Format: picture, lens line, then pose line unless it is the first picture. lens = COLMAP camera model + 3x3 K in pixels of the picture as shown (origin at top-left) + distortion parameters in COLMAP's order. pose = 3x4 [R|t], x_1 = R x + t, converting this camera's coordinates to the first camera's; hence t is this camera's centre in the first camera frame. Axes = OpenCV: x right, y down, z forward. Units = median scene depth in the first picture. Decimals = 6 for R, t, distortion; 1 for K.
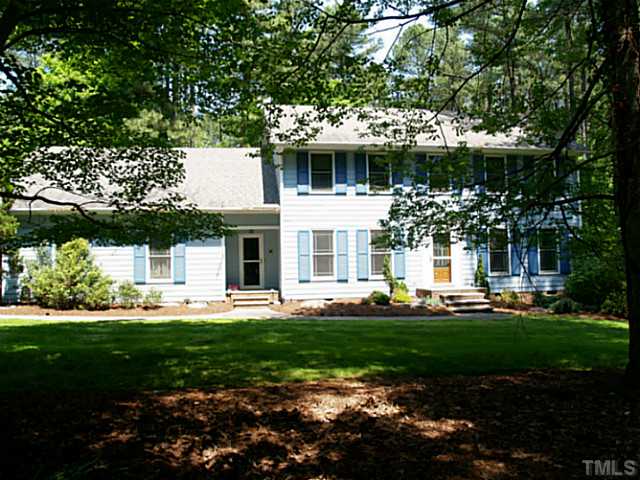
lens RADIAL K [[398.4, 0, 319.9], [0, 398.4, 256.0], [0, 0, 1]] dist [-0.000856, 0.000667]
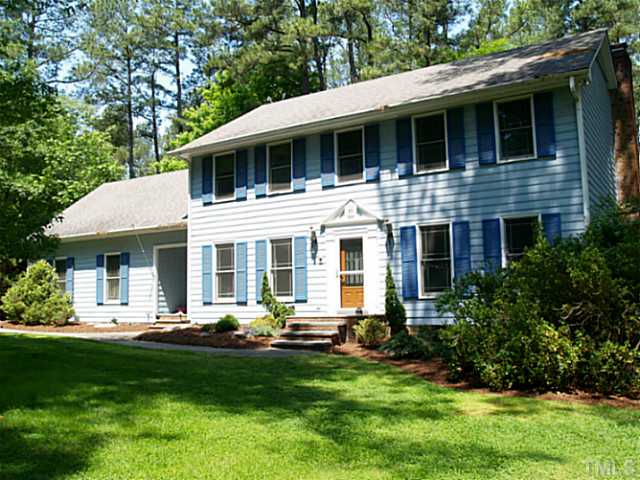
lens RADIAL K [[611.8, 0, 315.8], [0, 611.8, 237.8], [0, 0, 1]] dist [-0.121722, 0.020683]
pose [[0.775871, -0.061670, -0.627870, 0.980999], [0.043326, 0.998070, -0.044493, -0.010935], [0.629402, 0.007318, 0.777046, 0.103635]]
